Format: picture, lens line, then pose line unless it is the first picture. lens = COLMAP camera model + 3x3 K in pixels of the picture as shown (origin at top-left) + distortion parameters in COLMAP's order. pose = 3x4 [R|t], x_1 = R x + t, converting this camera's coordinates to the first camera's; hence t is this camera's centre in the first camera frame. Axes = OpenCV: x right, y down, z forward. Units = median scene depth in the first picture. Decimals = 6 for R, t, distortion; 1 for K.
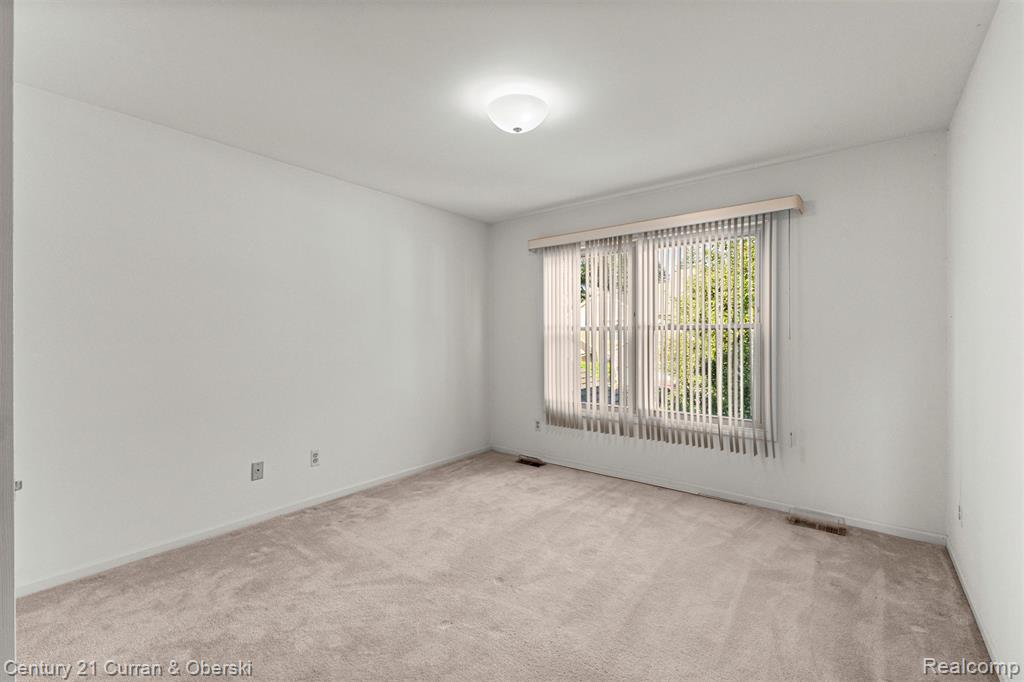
lens RADIAL K [[444.7, 0, 514.4], [0, 444.7, 339.6], [0, 0, 1]] dist [-0.011269, 0.002155]
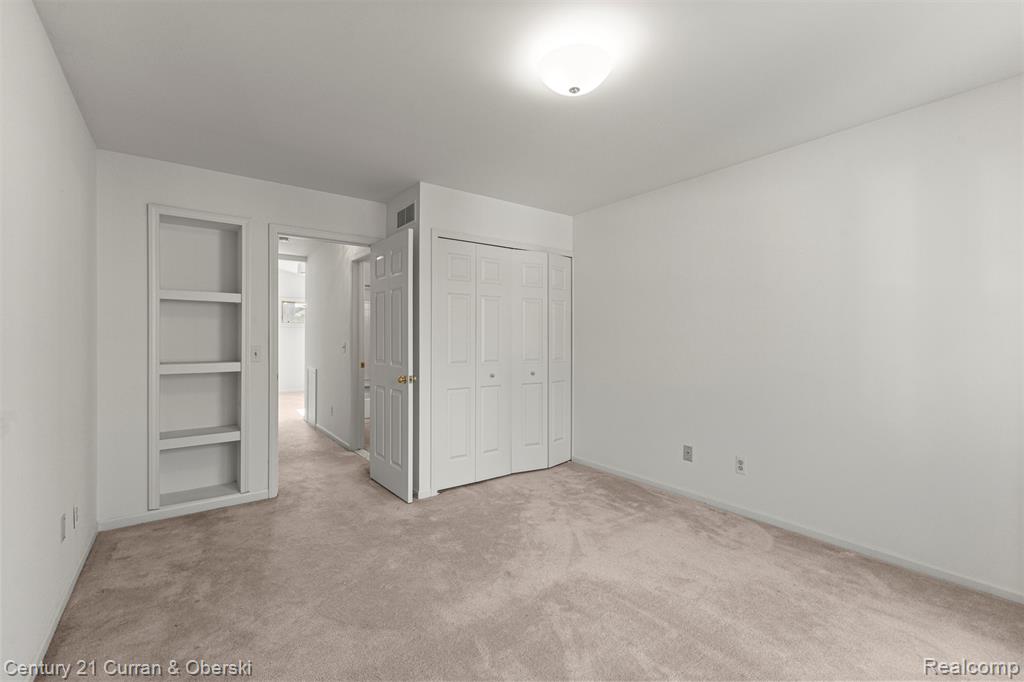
lens RADIAL K [[444.7, 0, 514.3], [0, 444.7, 340.0], [0, 0, 1]] dist [-0.011269, 0.002155]
pose [[-0.300174, 0.002869, -0.953880, 0.632878], [-0.001241, 0.999993, 0.003399, -0.003325], [0.953884, 0.002204, -0.300168, 0.874650]]
